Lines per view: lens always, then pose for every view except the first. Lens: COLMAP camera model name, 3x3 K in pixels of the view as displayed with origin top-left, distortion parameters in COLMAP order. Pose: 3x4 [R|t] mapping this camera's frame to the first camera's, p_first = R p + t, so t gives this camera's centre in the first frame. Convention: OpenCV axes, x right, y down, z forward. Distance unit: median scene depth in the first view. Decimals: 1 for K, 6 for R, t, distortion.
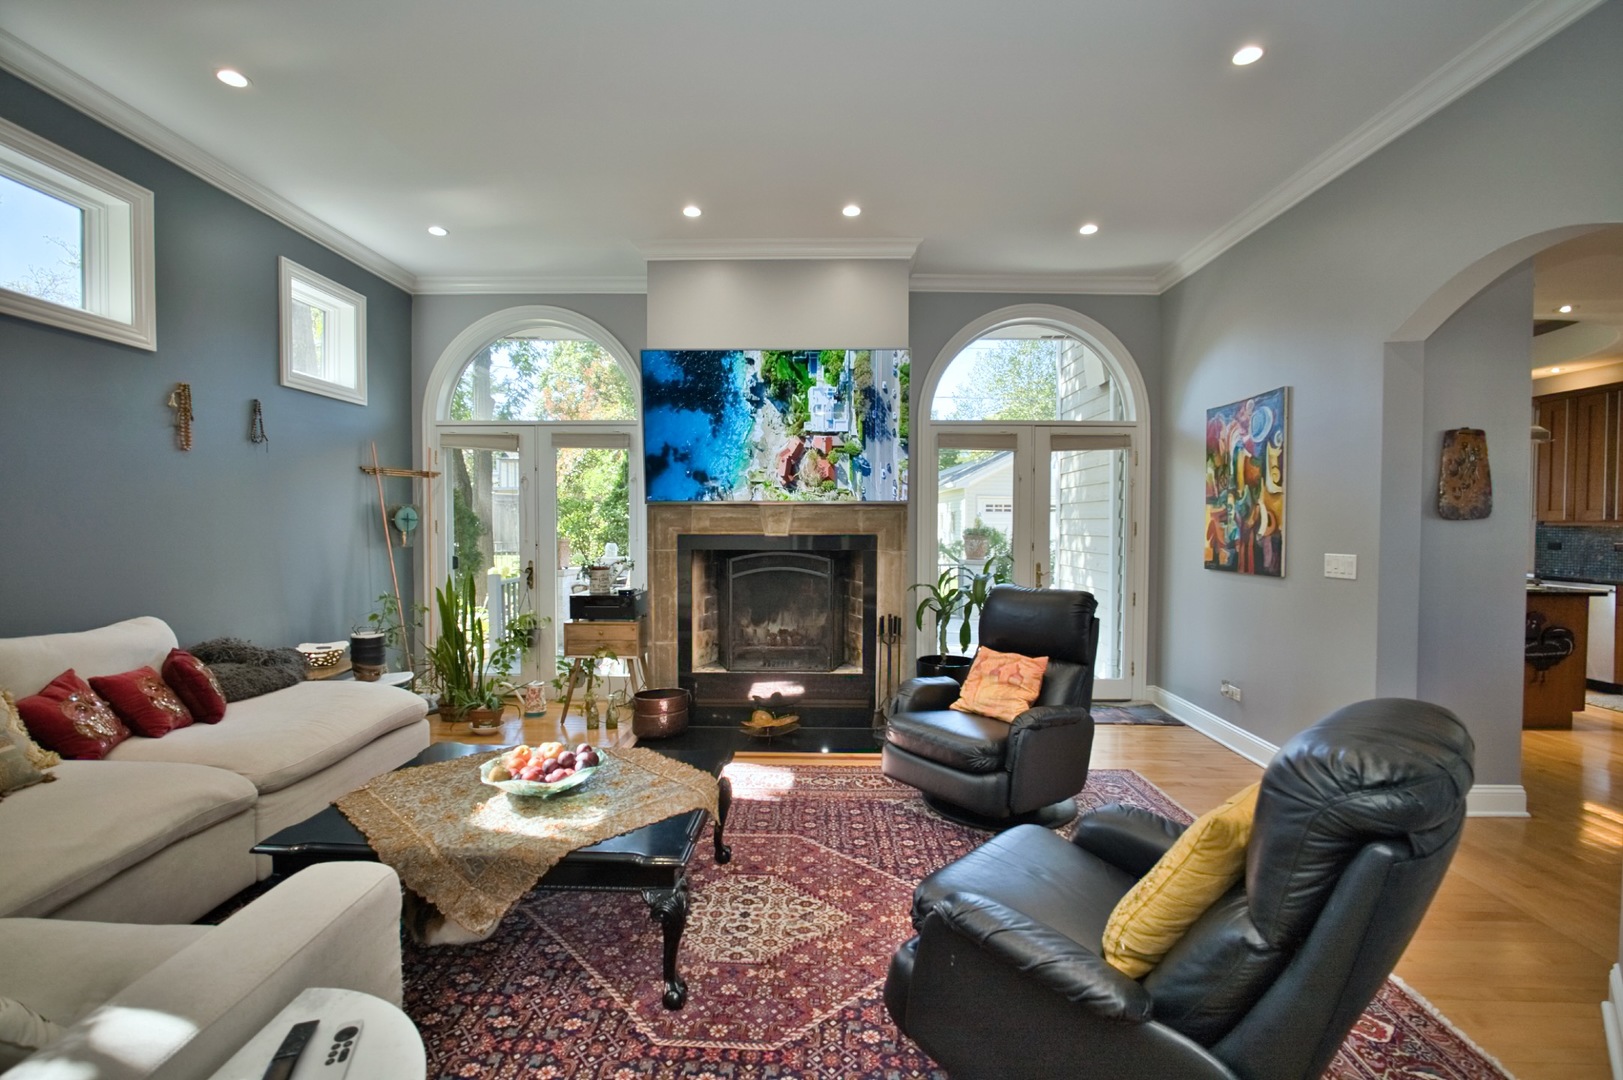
lens RADIAL K [[703.8, 0, 811.4], [0, 703.8, 533.3], [0, 0, 1]] dist [-0.023094, 0.006323]
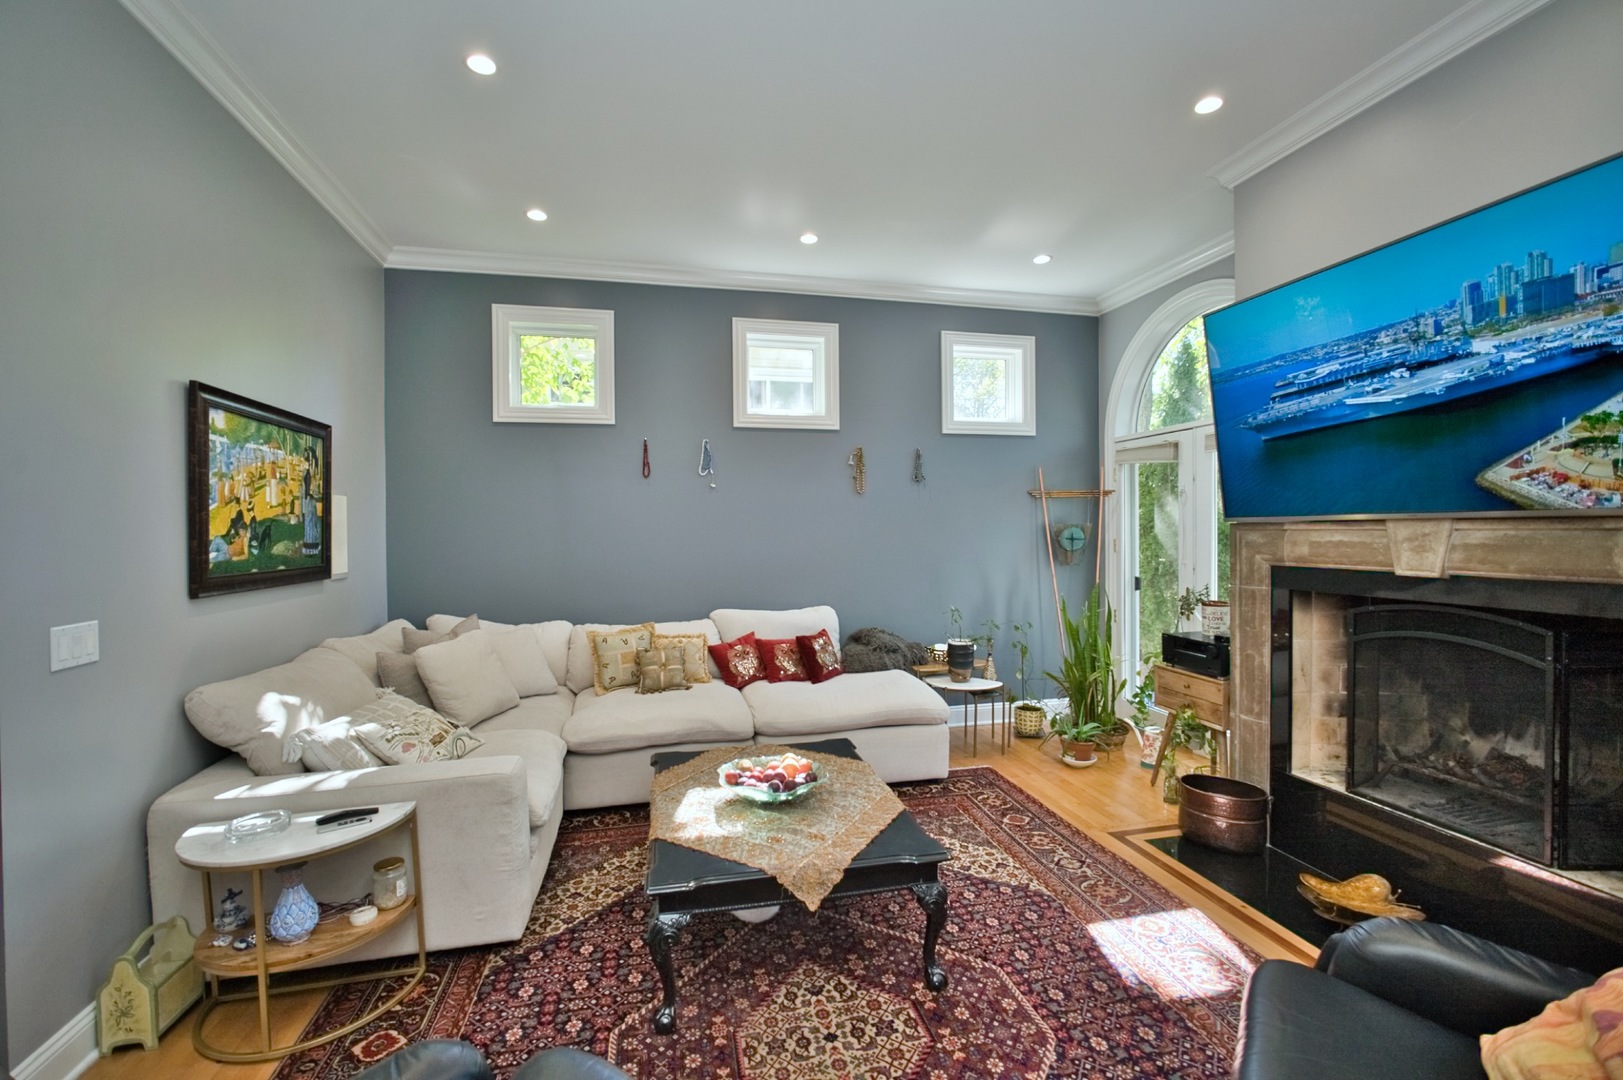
lens RADIAL K [[703.8, 0, 814.5], [0, 703.8, 540.4], [0, 0, 1]] dist [-0.023094, 0.006323]
pose [[0.244185, 0.009514, -0.969682, 0.414206], [-0.008034, 0.999937, 0.007788, -0.028203], [0.969695, 0.005889, 0.244246, 0.465569]]
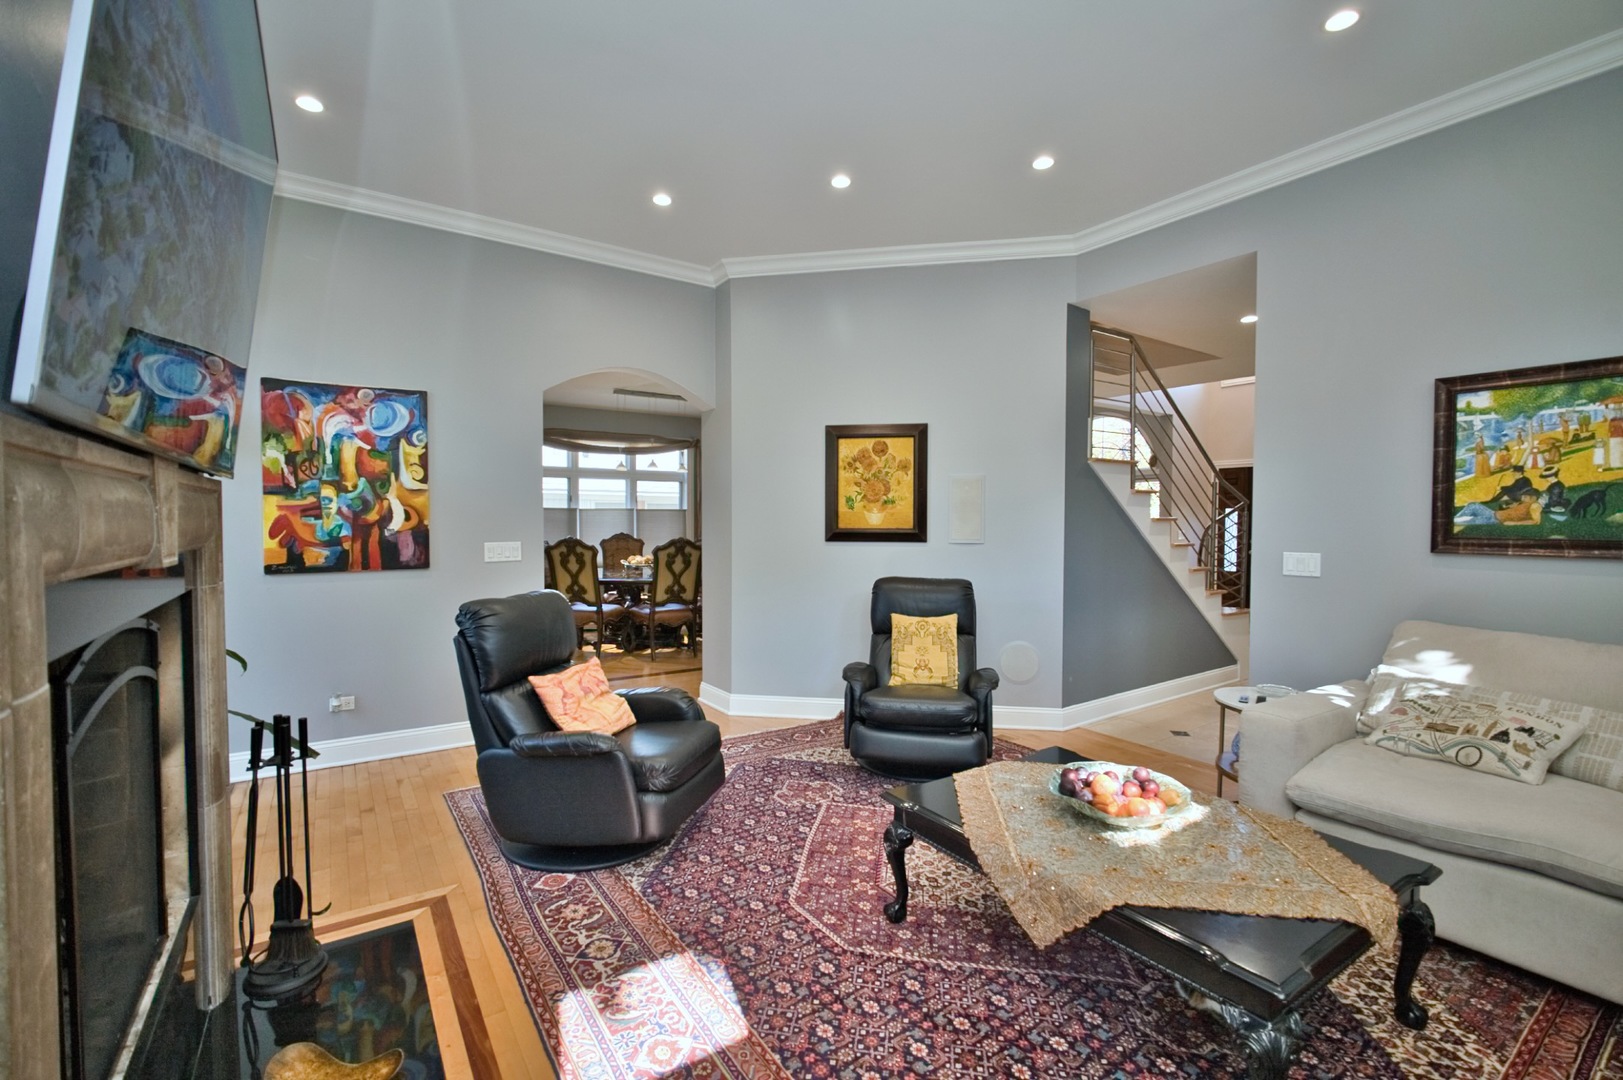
lens RADIAL K [[703.8, 0, 808.6], [0, 703.8, 535.1], [0, 0, 1]] dist [-0.023094, 0.006323]
pose [[-0.577141, -0.024999, 0.816262, -0.516955], [0.008638, 0.999289, 0.036712, -0.021492], [-0.816599, 0.028239, -0.576515, 1.081792]]
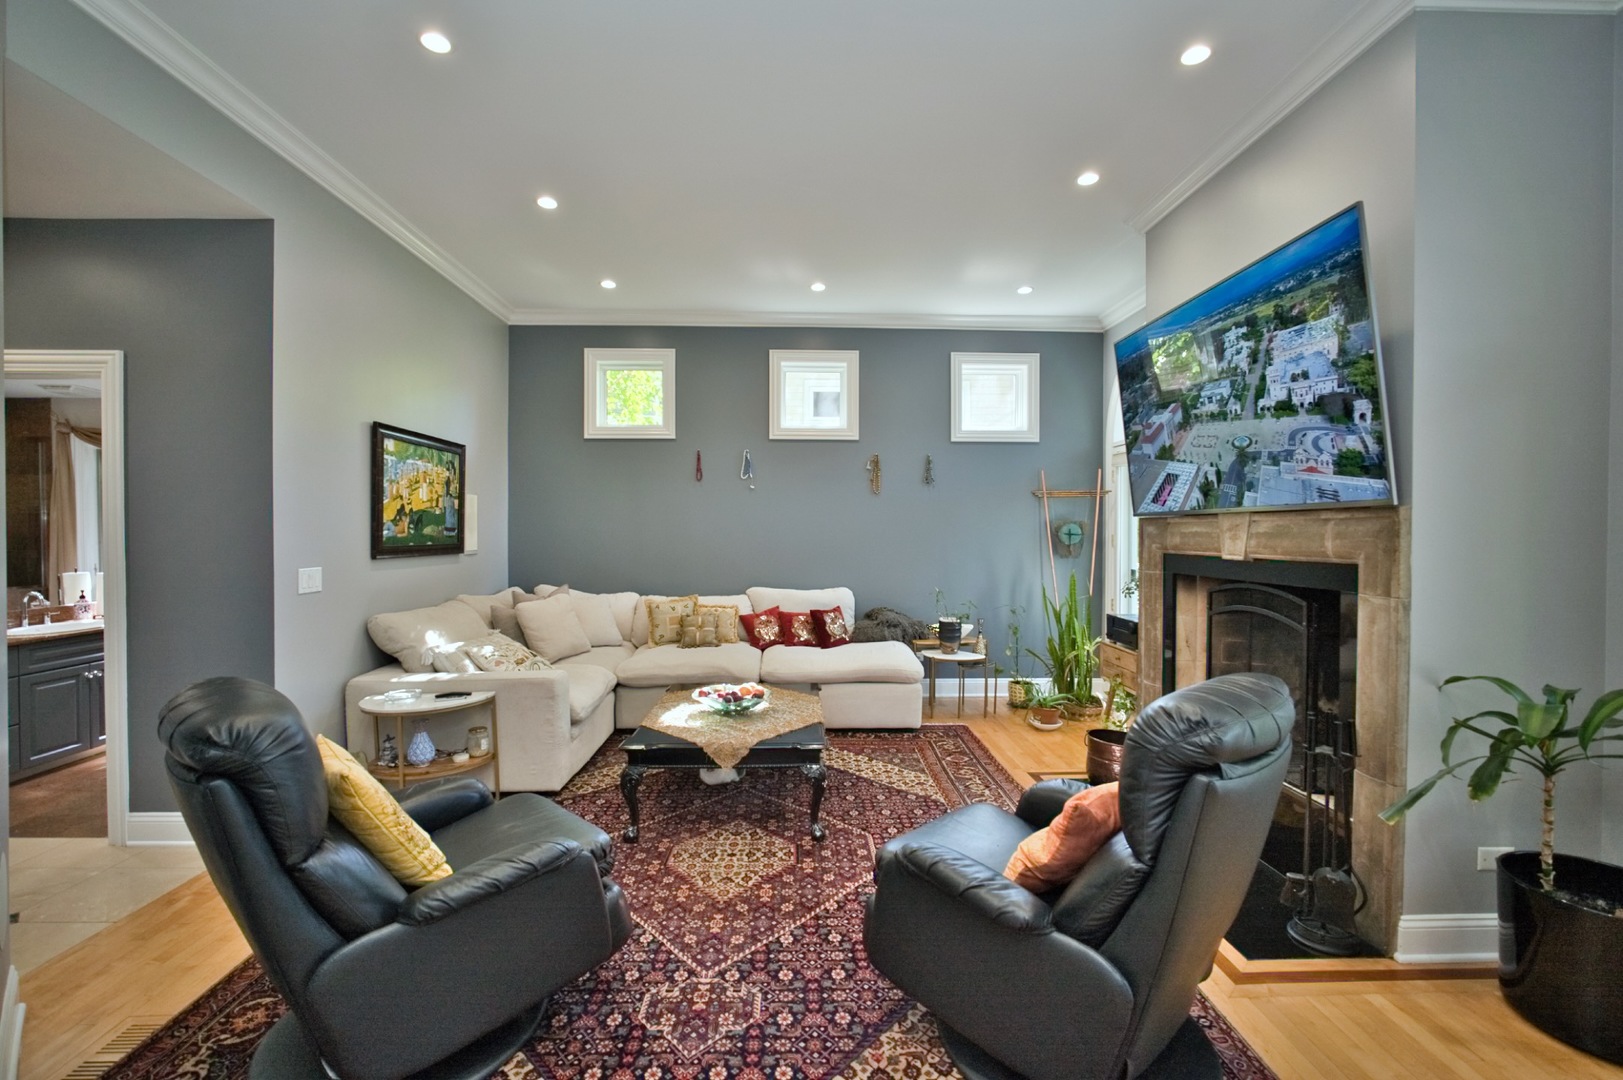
lens RADIAL K [[703.8, 0, 815.7], [0, 703.8, 542.0], [0, 0, 1]] dist [-0.023094, 0.006323]
pose [[0.054270, 0.011352, -0.998462, 0.684911], [-0.019088, 0.999764, 0.010330, -0.013900], [0.998344, 0.018498, 0.054474, 0.641057]]
